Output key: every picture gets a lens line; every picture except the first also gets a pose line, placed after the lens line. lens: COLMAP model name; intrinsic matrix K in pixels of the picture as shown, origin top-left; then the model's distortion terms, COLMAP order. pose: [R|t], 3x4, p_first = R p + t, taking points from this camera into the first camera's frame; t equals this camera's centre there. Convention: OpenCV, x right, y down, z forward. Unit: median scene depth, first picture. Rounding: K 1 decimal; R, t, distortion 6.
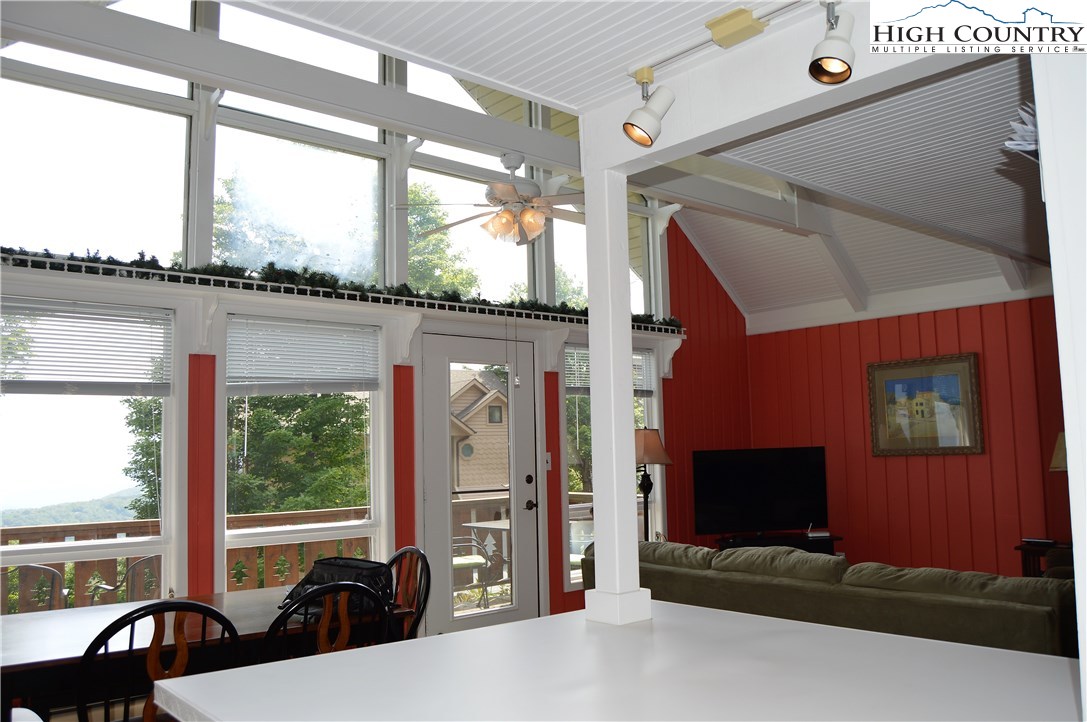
lens RADIAL K [[881.6, 0, 539.1], [0, 881.6, 372.0], [0, 0, 1]] dist [-0.087954, 0.022013]
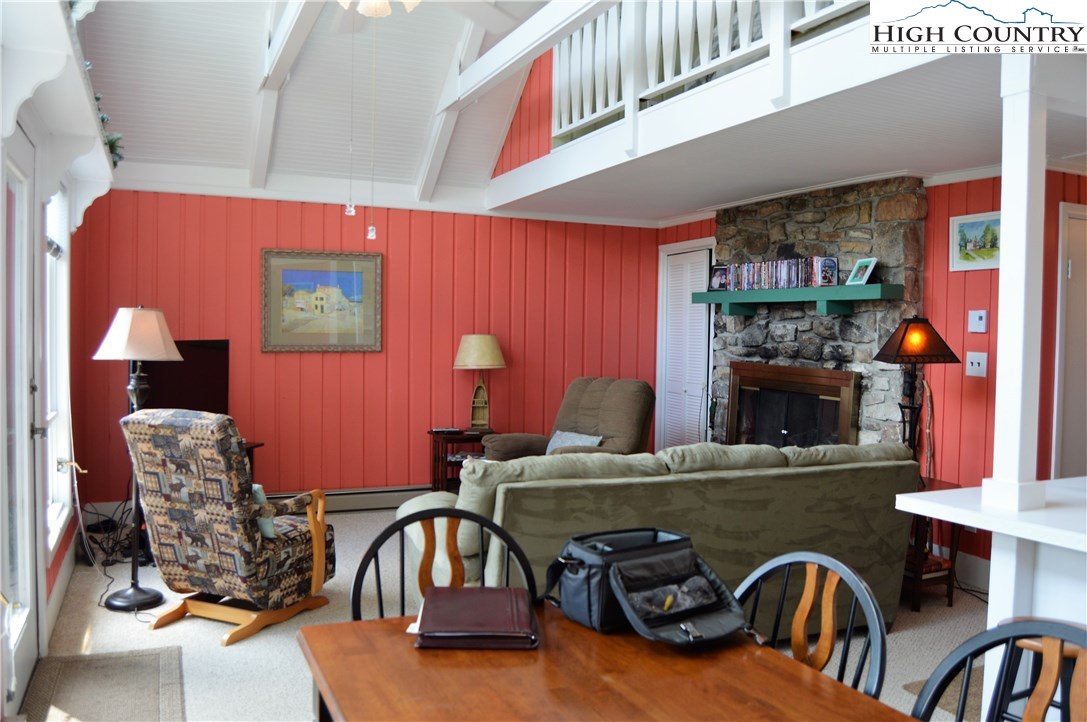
lens RADIAL K [[881.6, 0, 543.2], [0, 881.6, 363.5], [0, 0, 1]] dist [-0.087954, 0.022013]
pose [[0.278906, 0.002022, 0.960316, -0.476974], [-0.103367, 0.994251, 0.027928, 0.063326], [-0.954739, -0.107054, 0.277512, 0.557102]]
